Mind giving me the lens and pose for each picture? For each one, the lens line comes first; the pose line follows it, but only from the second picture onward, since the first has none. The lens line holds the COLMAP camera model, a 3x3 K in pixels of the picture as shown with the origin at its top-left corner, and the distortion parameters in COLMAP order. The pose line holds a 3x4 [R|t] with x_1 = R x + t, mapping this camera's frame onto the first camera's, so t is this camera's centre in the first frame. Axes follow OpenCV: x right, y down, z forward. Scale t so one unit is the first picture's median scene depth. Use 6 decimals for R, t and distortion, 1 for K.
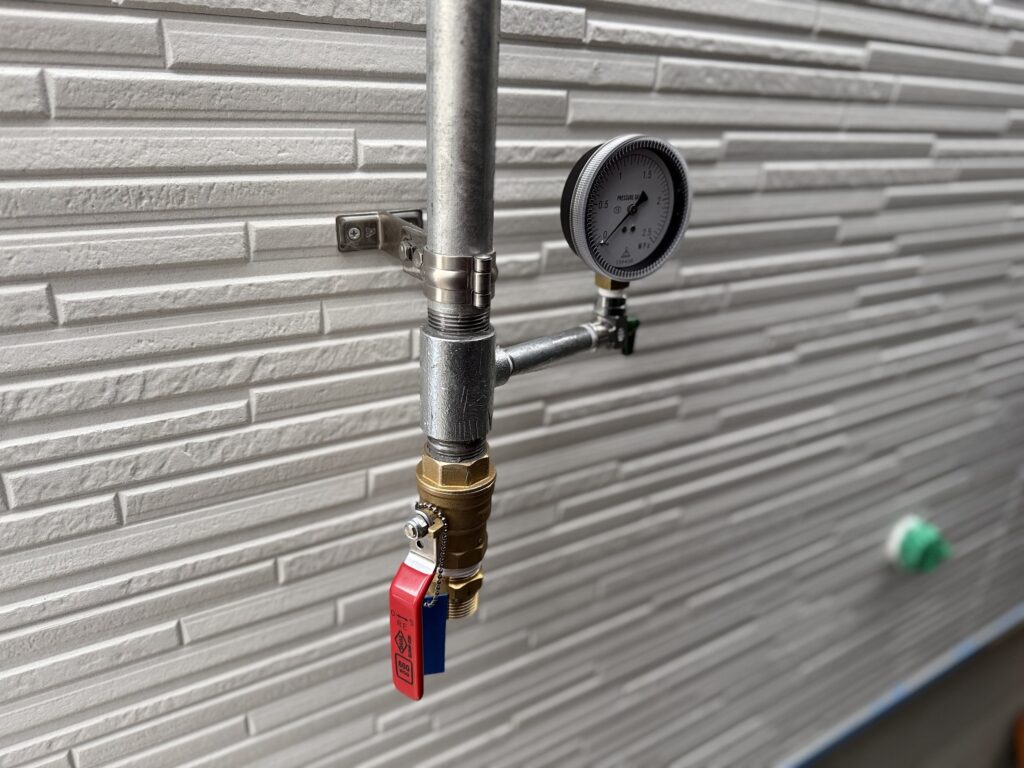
lens RADIAL K [[726.1, 0, 510.8], [0, 726.1, 376.3], [0, 0, 1]] dist [0.046019, -0.065753]
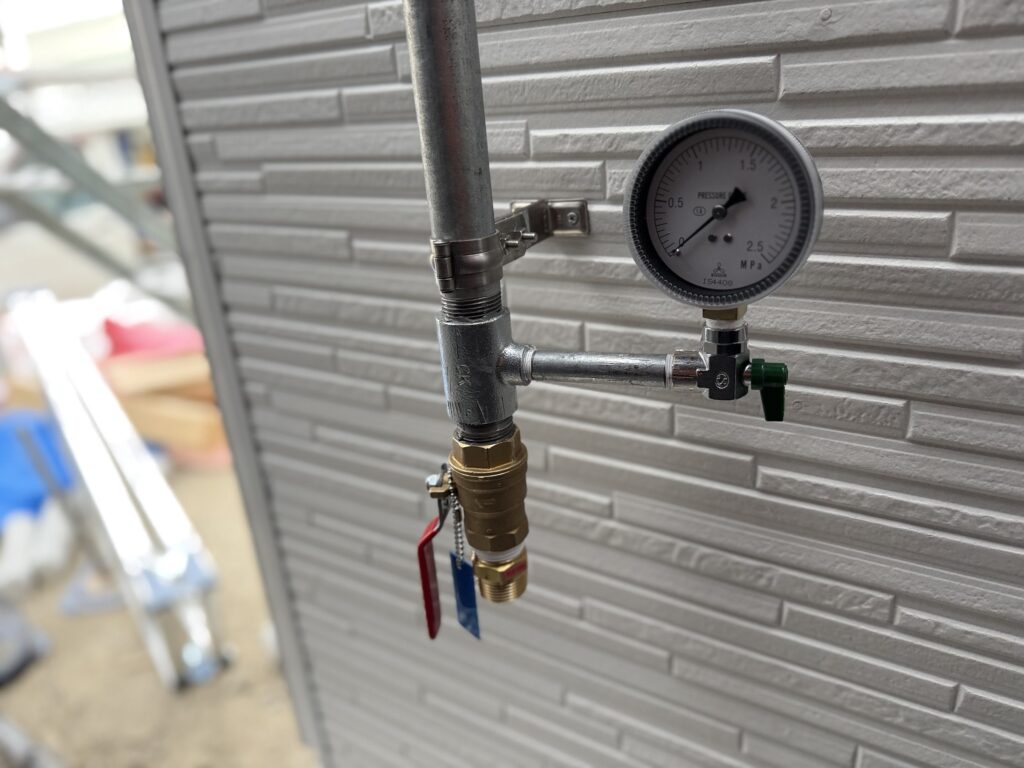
lens RADIAL K [[726.1, 0, 513.2], [0, 726.1, 390.4], [0, 0, 1]] dist [0.046019, -0.065753]
pose [[0.466825, 0.267463, -0.842934, 0.760871], [-0.251705, 0.953930, 0.163286, -0.126701], [0.847773, 0.135945, 0.512641, 0.474343]]
